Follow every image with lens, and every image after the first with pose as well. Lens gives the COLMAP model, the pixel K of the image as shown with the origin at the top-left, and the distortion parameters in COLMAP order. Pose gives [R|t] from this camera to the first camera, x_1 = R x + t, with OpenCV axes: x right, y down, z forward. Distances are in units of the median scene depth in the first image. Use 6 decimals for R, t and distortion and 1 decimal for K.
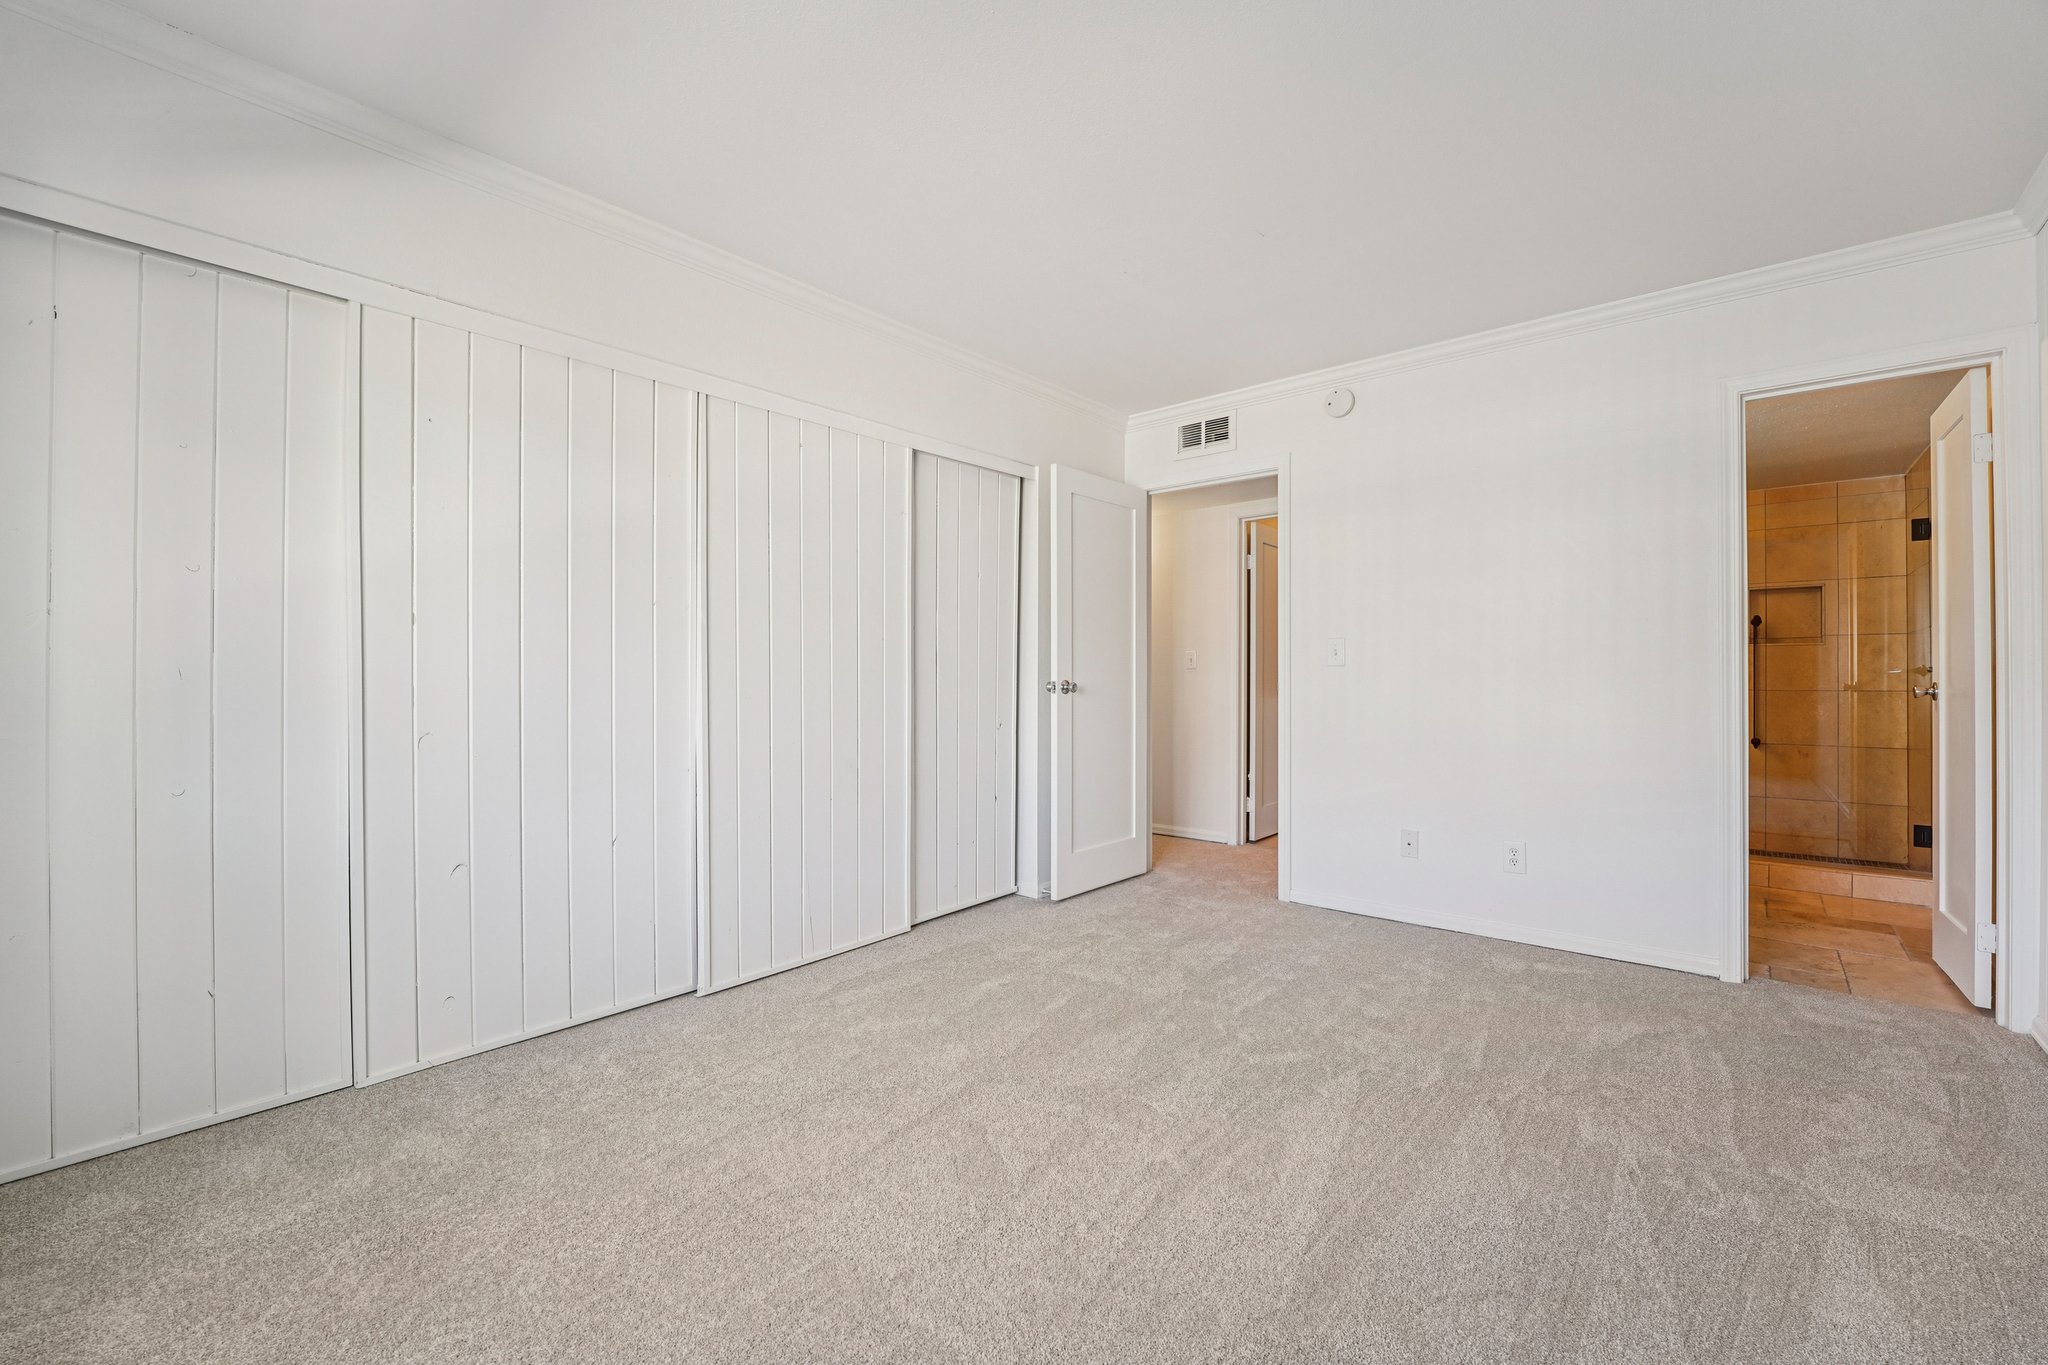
lens RADIAL K [[839.6, 0, 1021.7], [0, 839.6, 680.9], [0, 0, 1]] dist [-0.023454, 0.002050]
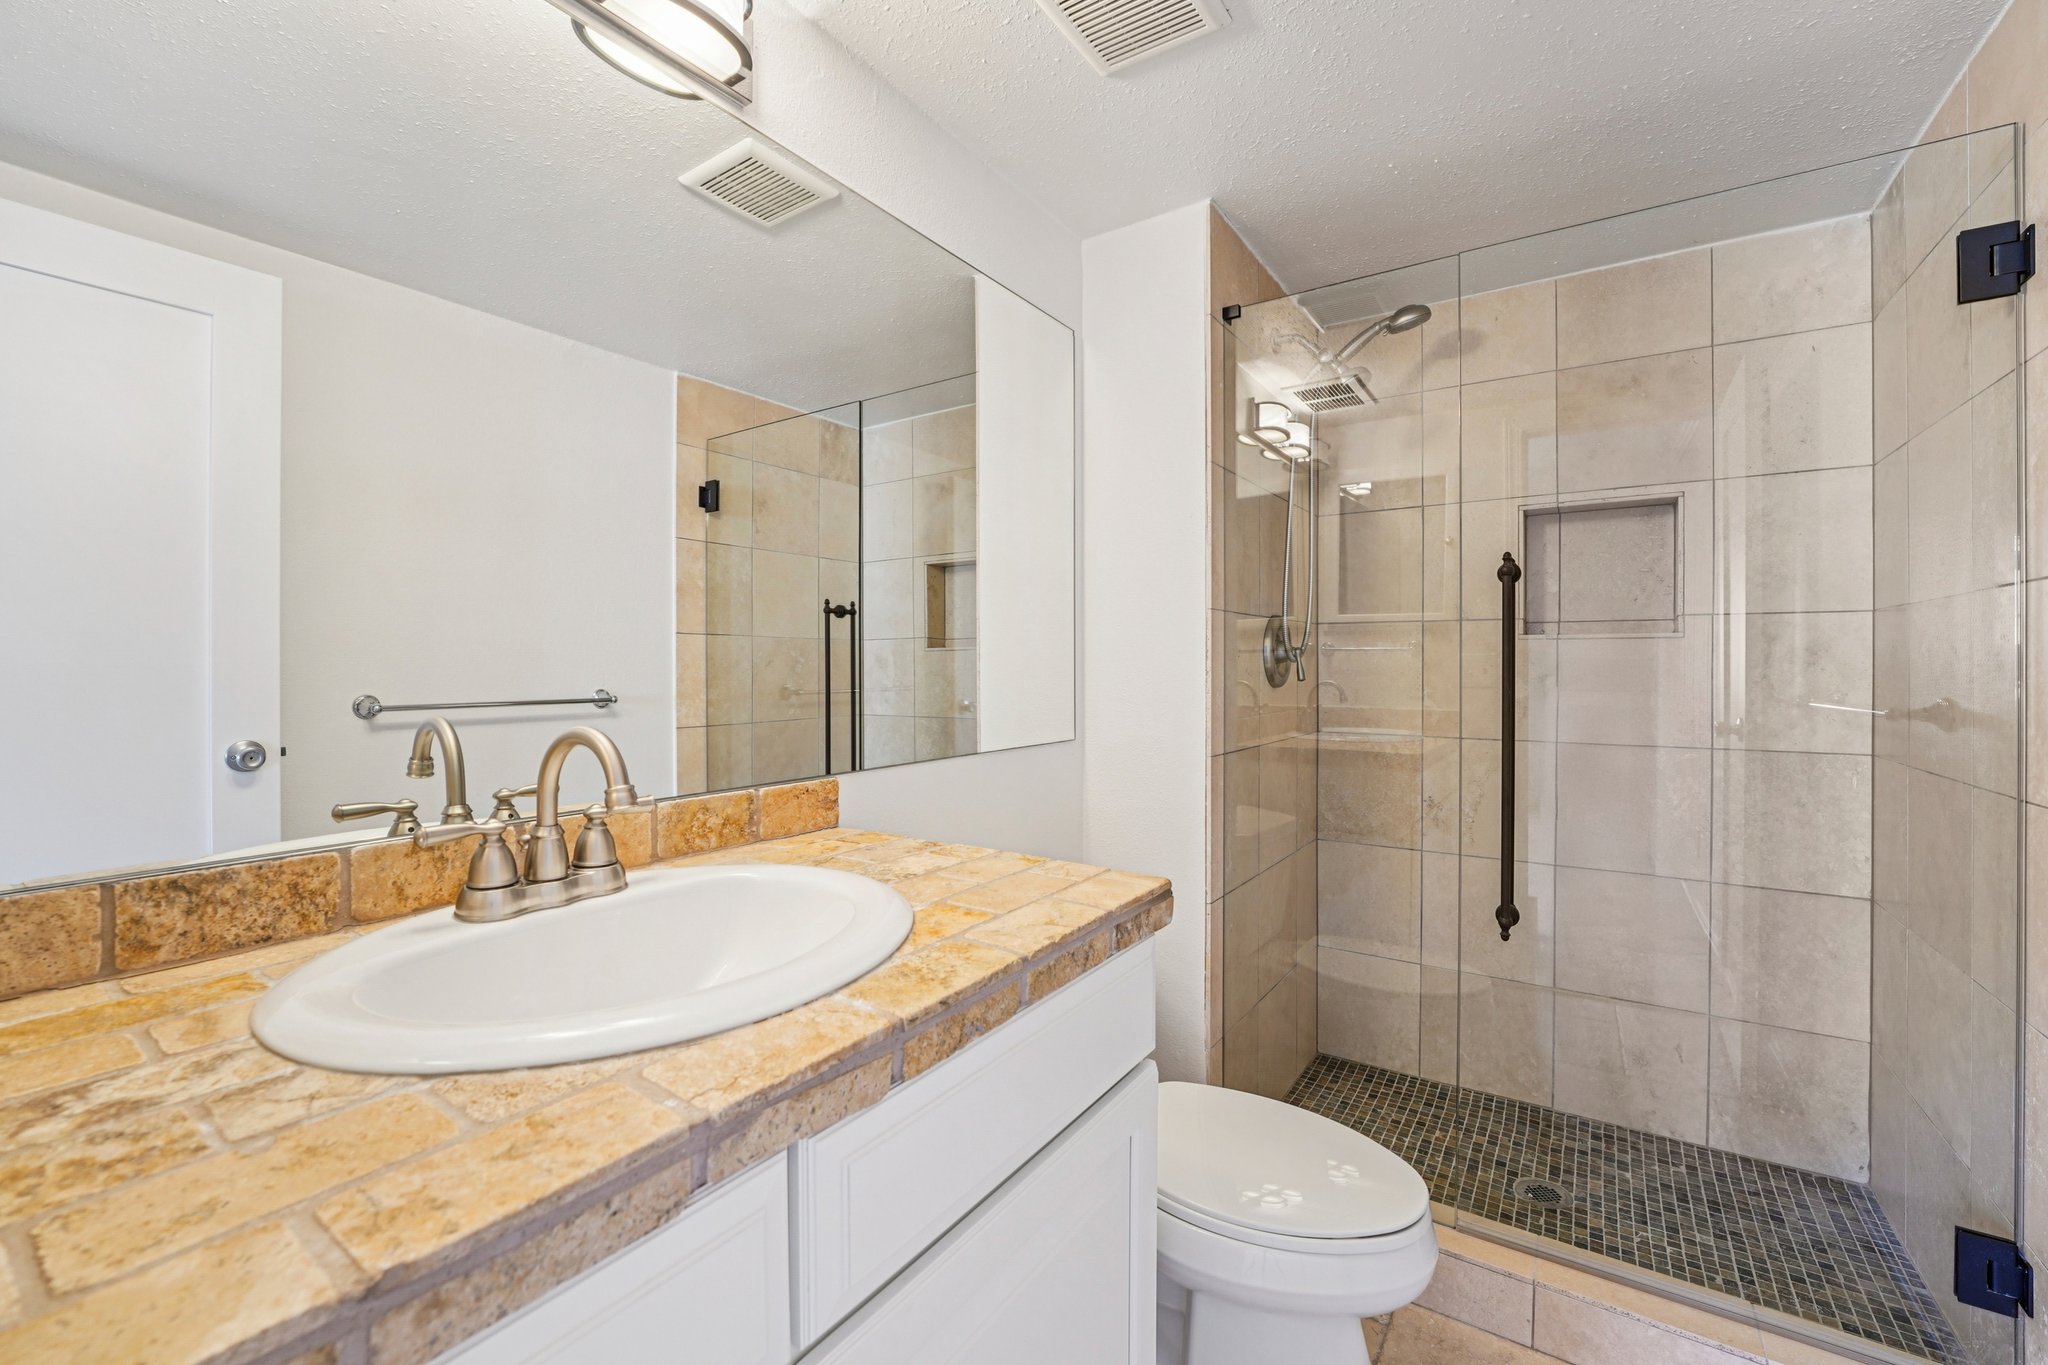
lens RADIAL K [[839.6, 0, 1028.6], [0, 839.6, 680.6], [0, 0, 1]] dist [-0.023454, 0.002050]
pose [[0.990994, -0.002257, 0.133889, 0.583457], [0.001149, 0.999965, 0.008347, -0.025394], [-0.133903, -0.008118, 0.990961, 0.619732]]
